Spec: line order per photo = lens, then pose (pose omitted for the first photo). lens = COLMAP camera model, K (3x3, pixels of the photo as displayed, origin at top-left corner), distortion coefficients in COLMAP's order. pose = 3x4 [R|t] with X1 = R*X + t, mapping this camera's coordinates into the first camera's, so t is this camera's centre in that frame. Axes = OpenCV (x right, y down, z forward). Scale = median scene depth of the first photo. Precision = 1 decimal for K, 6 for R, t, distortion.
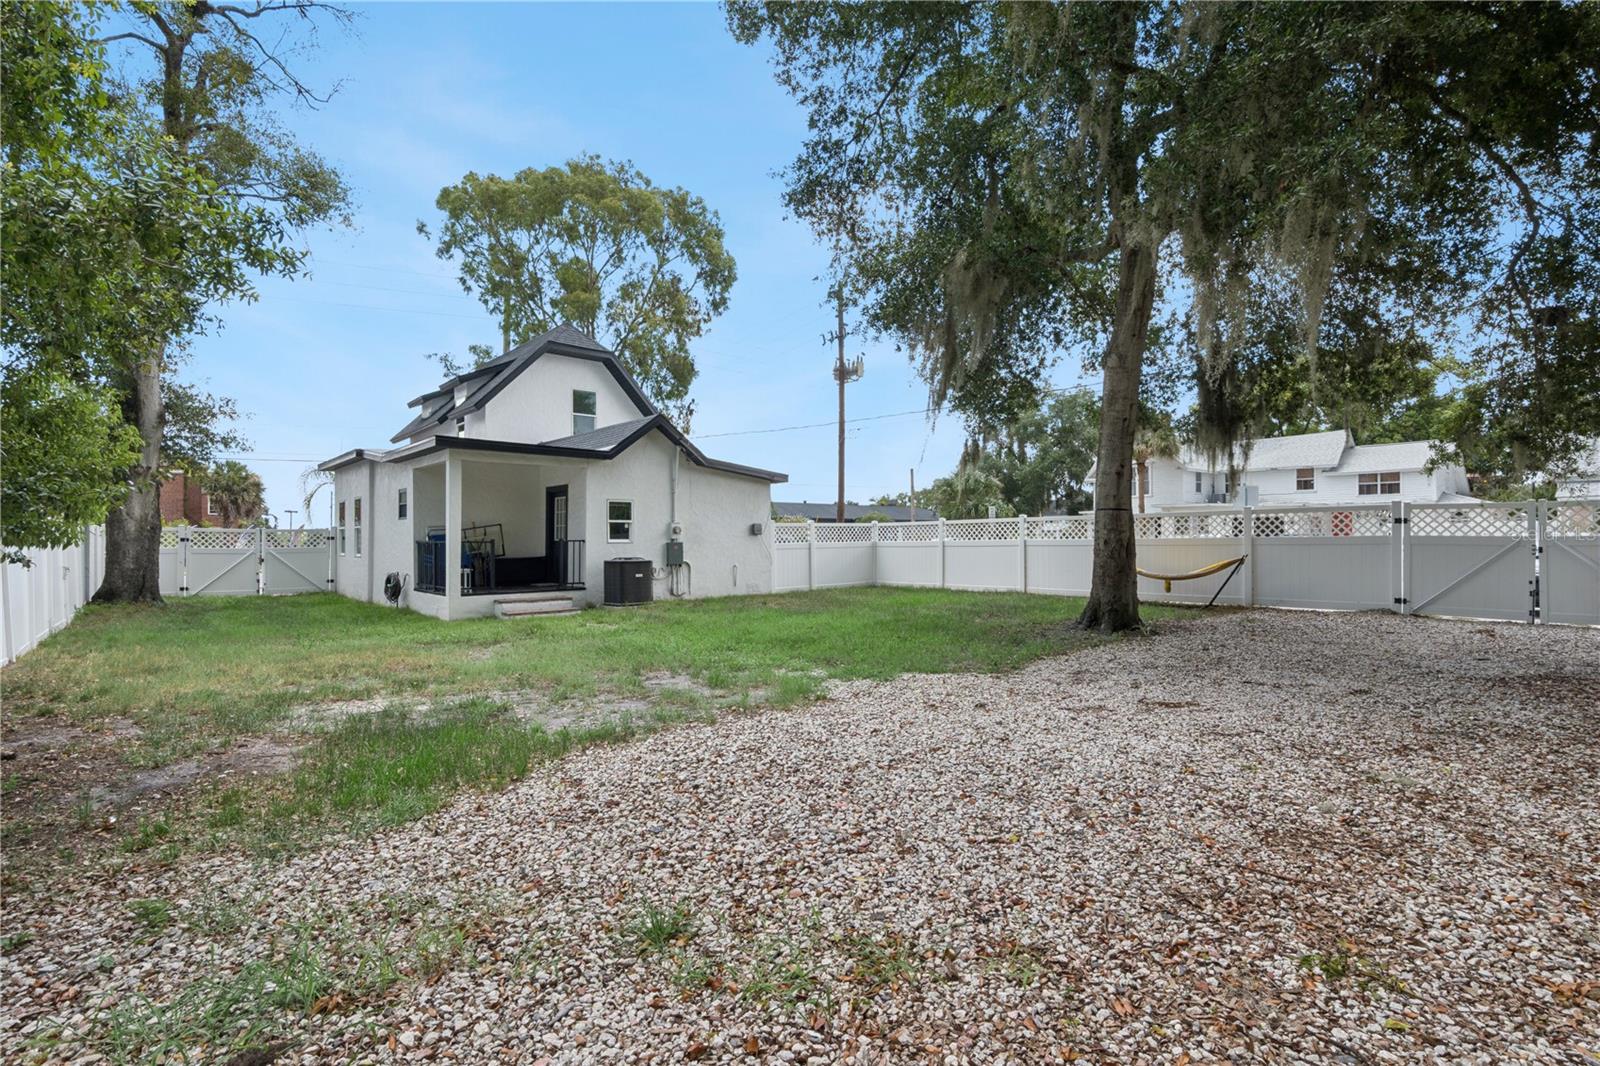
lens RADIAL K [[755.0, 0, 800.0], [0, 755.0, 533.0], [0, 0, 1]] dist [-0.010275, 0.000355]
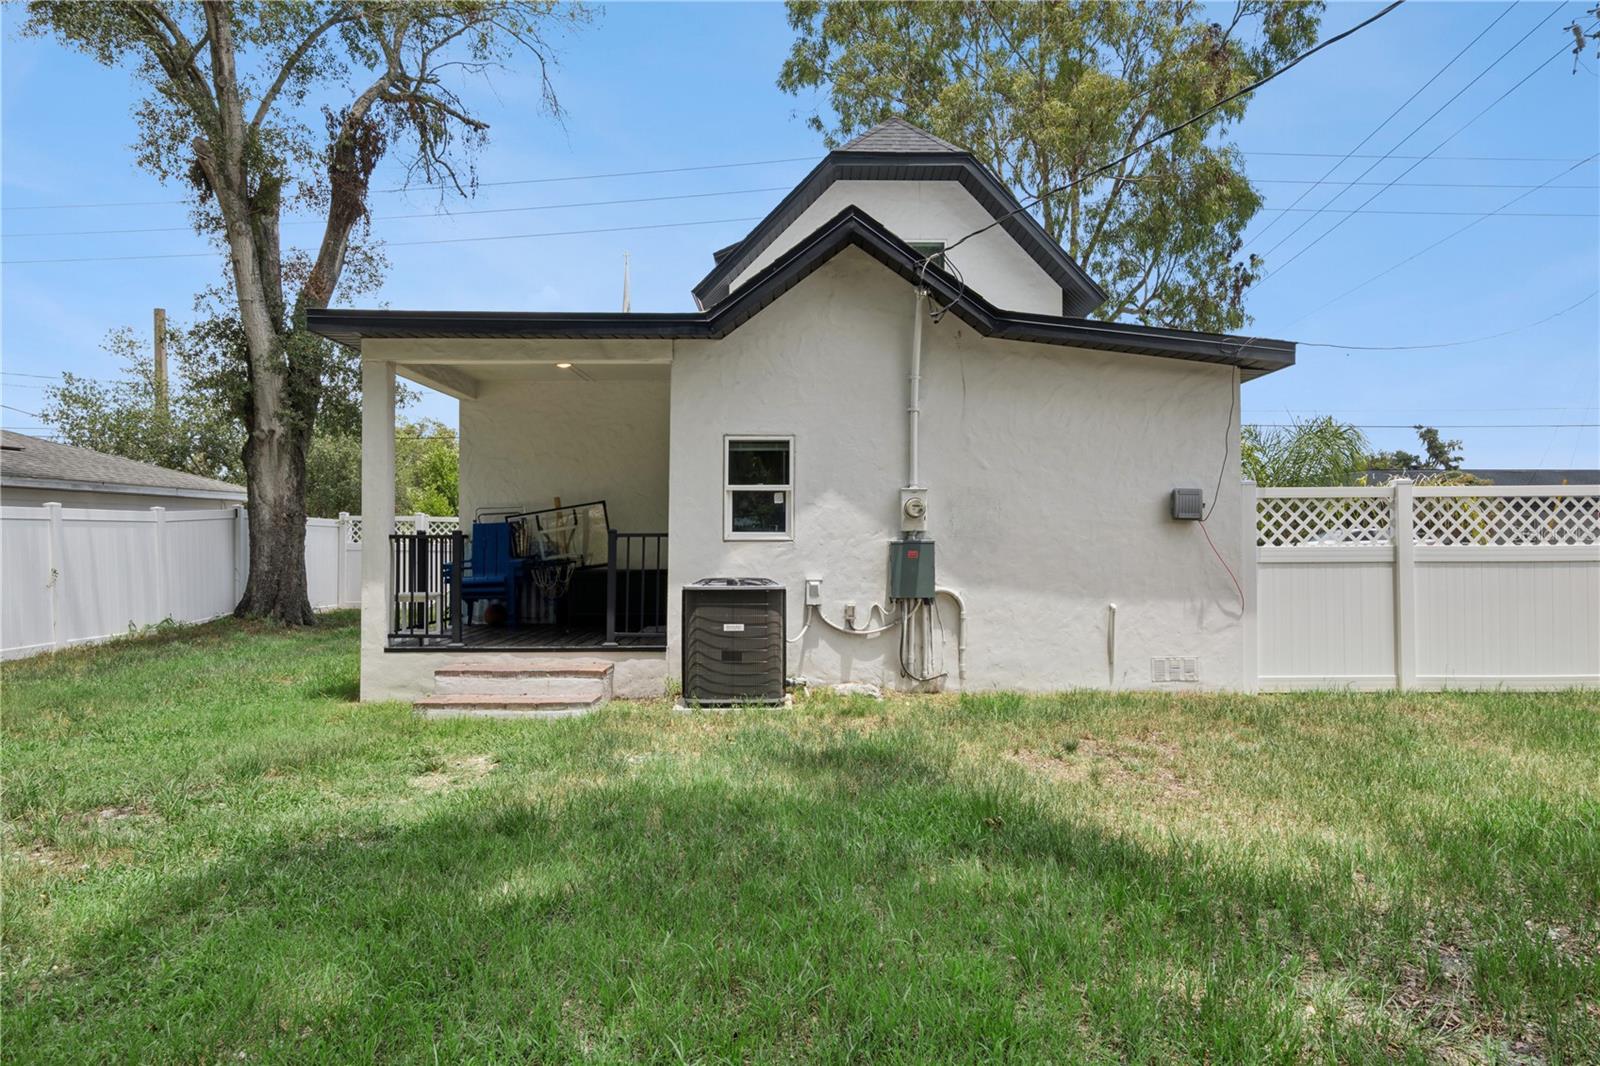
lens RADIAL K [[989.5, 0, 793.2], [0, 989.5, 532.8], [0, 0, 1]] dist [0.004292, -0.000208]
pose [[0.740133, 0.001217, -0.672459, 0.127302], [-0.002296, 0.999997, -0.000717, 0.008641], [0.672457, 0.002074, 0.740134, 0.589063]]
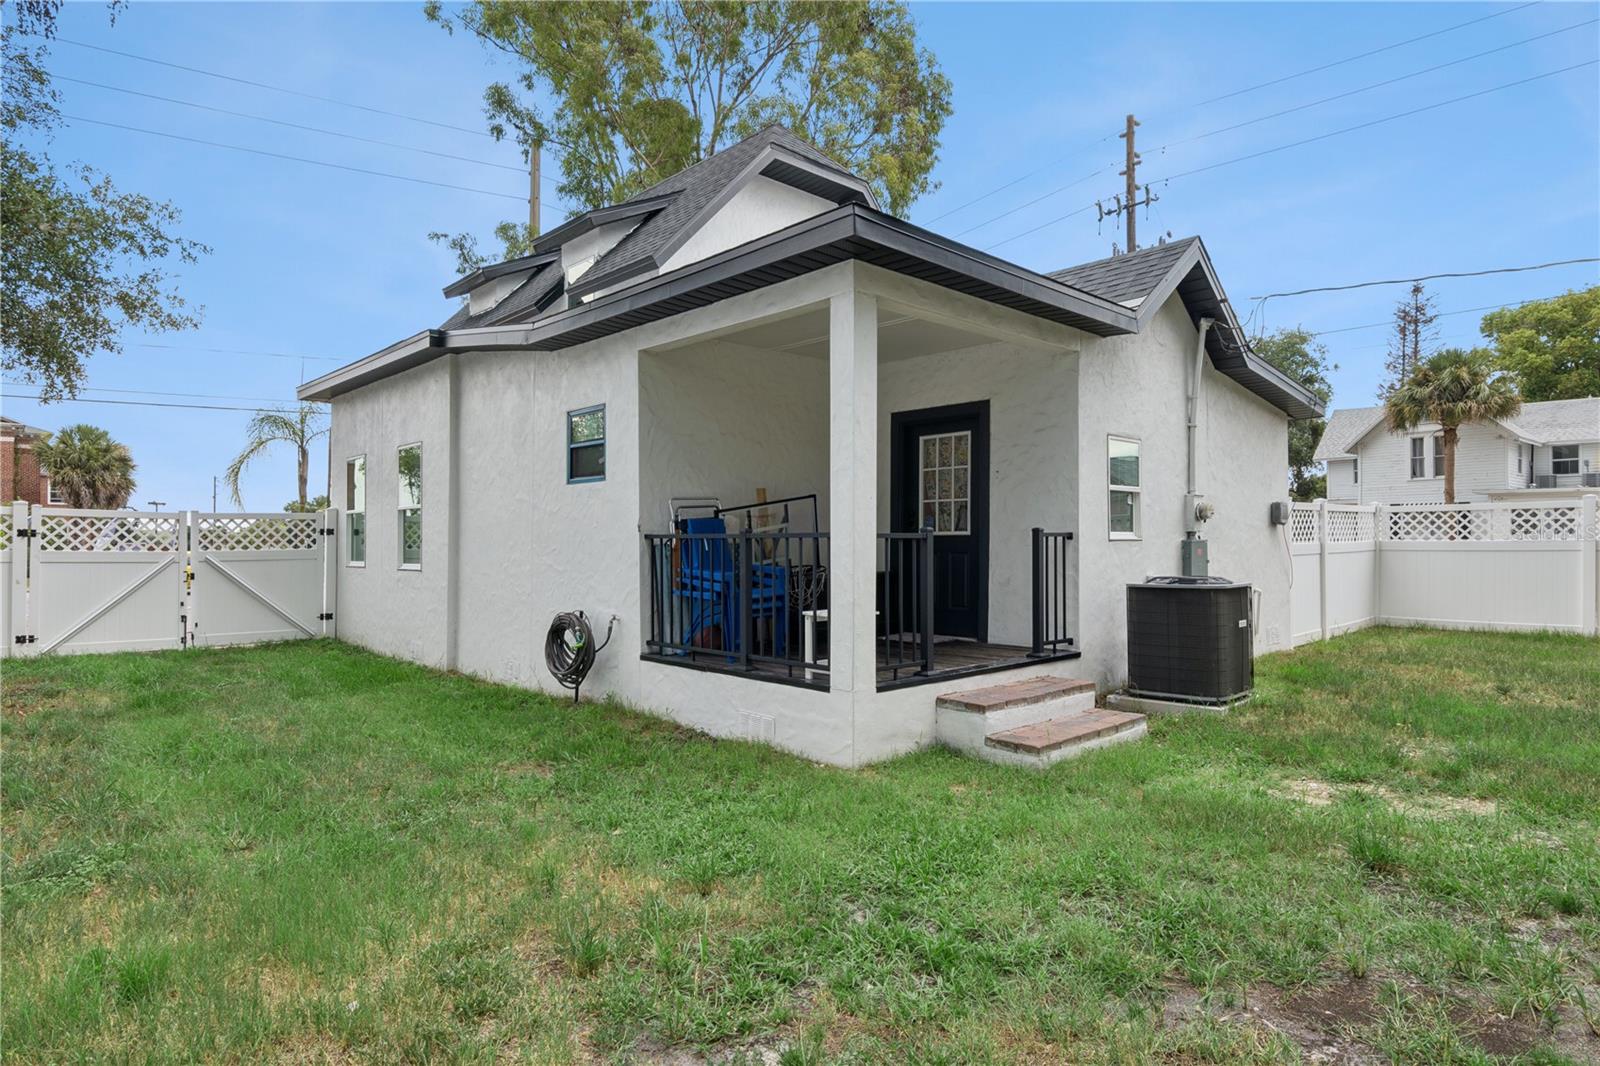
lens RADIAL K [[907.0, 0, 800.0], [0, 907.0, 533.0], [0, 0, 1]] dist [0.016852, -0.004978]
pose [[0.999682, 0.002185, 0.025128, -0.408576], [-0.002136, 0.999996, -0.001979, 0.009841], [-0.025132, 0.001925, 0.999682, 0.482225]]
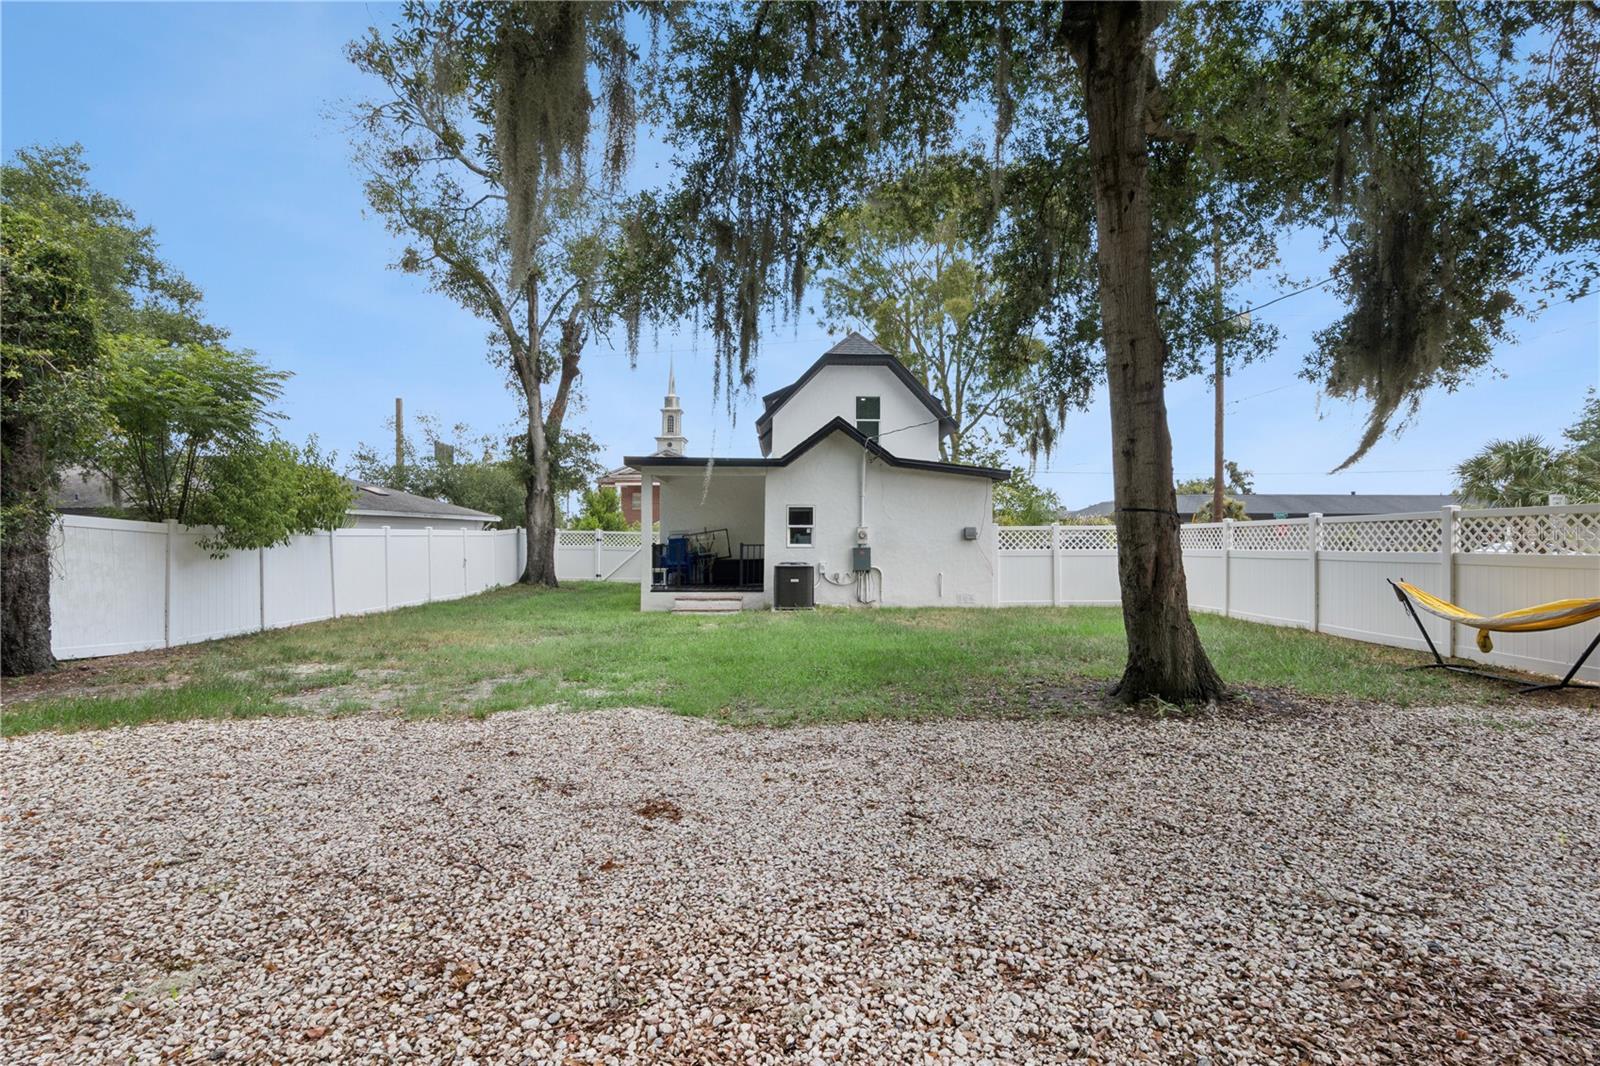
lens RADIAL K [[755.0, 0, 800.0], [0, 755.0, 533.0], [0, 0, 1]] dist [-0.010275, 0.000355]
pose [[0.756311, 0.001516, -0.654211, 0.404471], [-0.002914, 0.999995, -0.001051, -0.005005], [0.654206, 0.002701, 0.756312, 0.221557]]
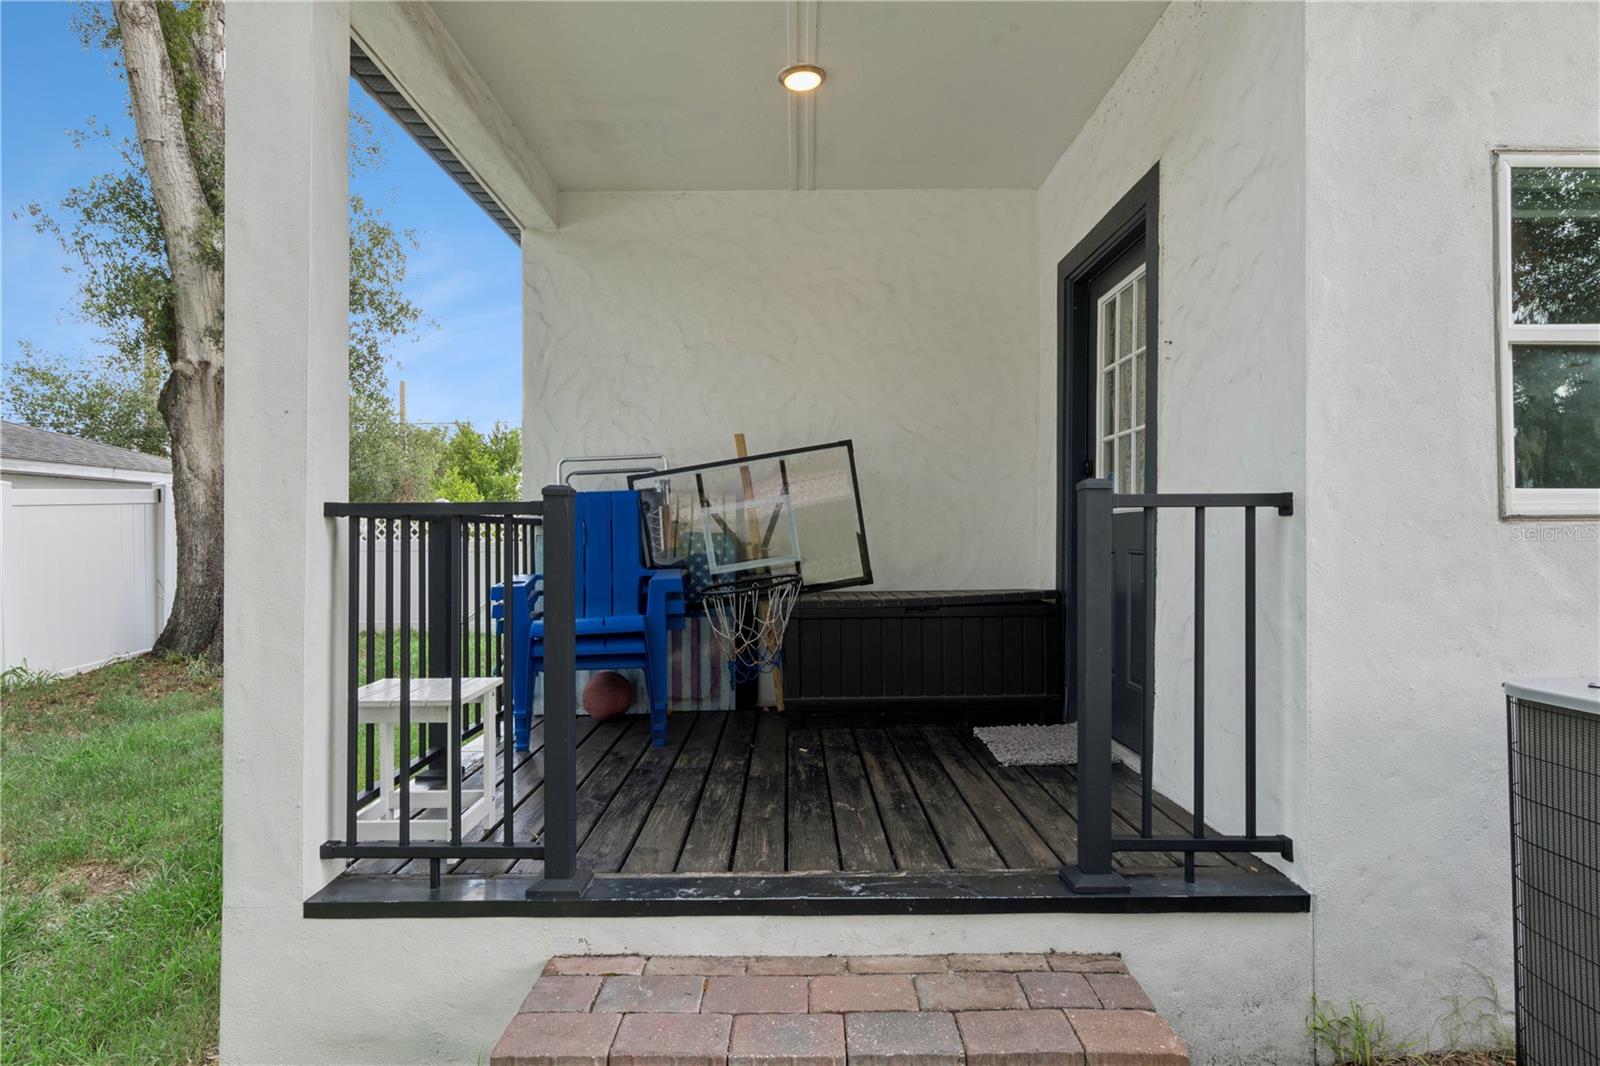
lens RADIAL K [[884.3, 0, 800.0], [0, 884.3, 533.0], [0, 0, 1]] dist [0.003497, 0.000342]
pose [[0.752743, -0.001020, -0.658314, -0.231255], [0.002284, 0.999997, 0.001062, 0.014166], [0.658311, -0.002303, 0.752743, 0.775000]]
